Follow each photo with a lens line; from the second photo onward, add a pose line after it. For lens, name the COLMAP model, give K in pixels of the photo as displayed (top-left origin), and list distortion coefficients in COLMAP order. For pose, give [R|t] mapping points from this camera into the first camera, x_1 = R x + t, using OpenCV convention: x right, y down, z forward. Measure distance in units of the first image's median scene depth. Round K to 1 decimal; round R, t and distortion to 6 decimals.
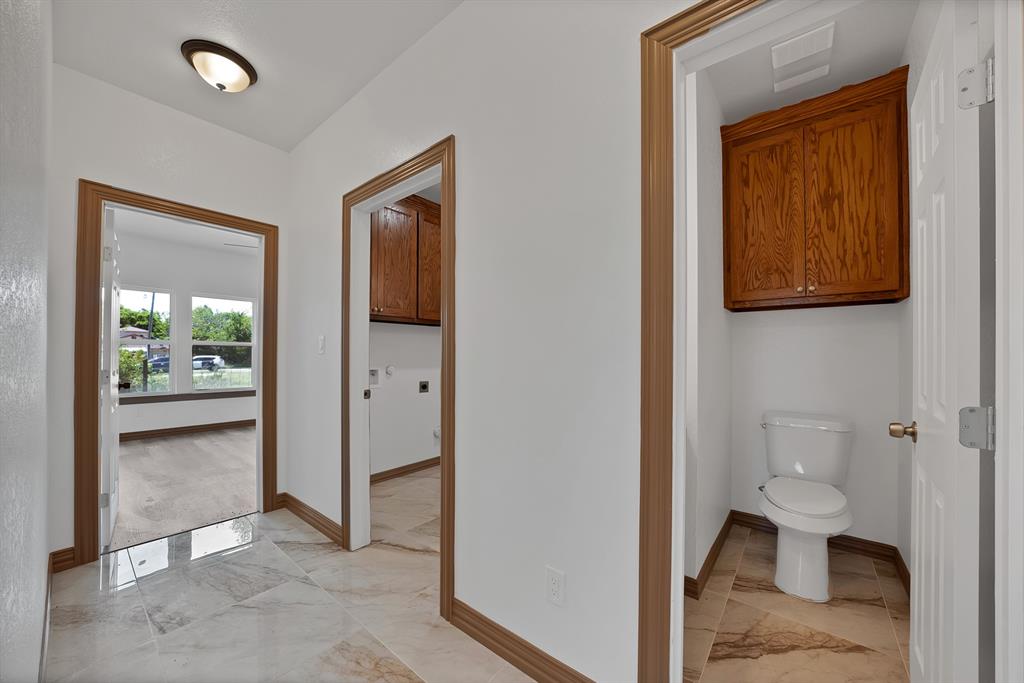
lens RADIAL K [[377.6, 0, 514.4], [0, 377.6, 350.7], [0, 0, 1]] dist [-0.010942, 0.000604]
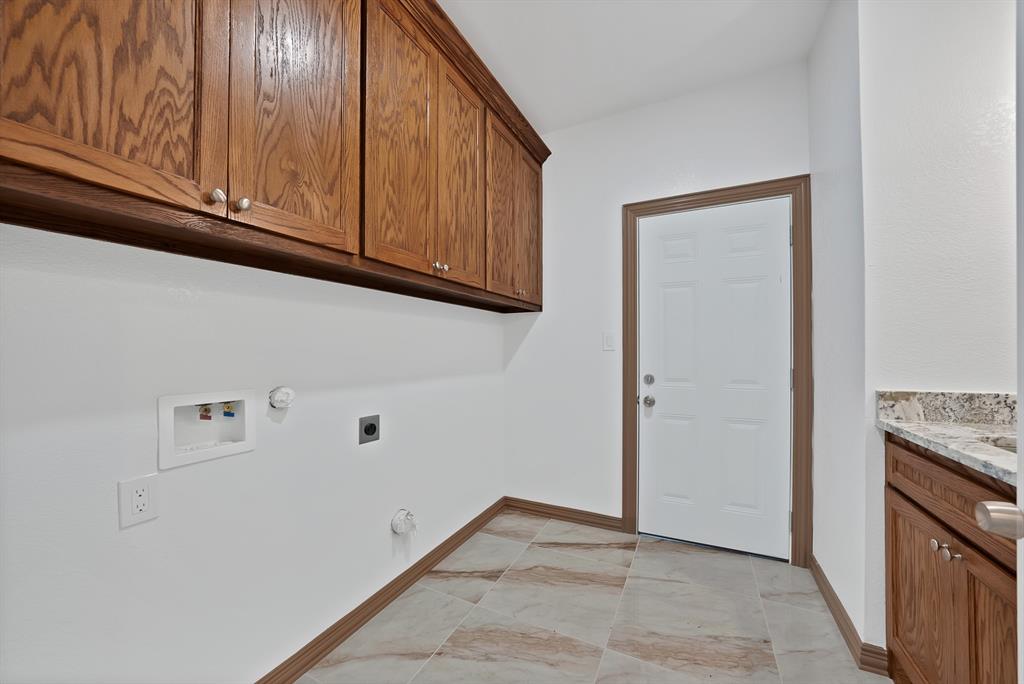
lens RADIAL K [[377.6, 0, 508.9], [0, 377.6, 347.4], [0, 0, 1]] dist [-0.010942, 0.000604]
pose [[0.980399, -0.006067, 0.196929, -0.411599], [0.007753, 0.999940, -0.007794, 0.014404], [-0.196870, 0.009168, 0.980387, 1.330437]]
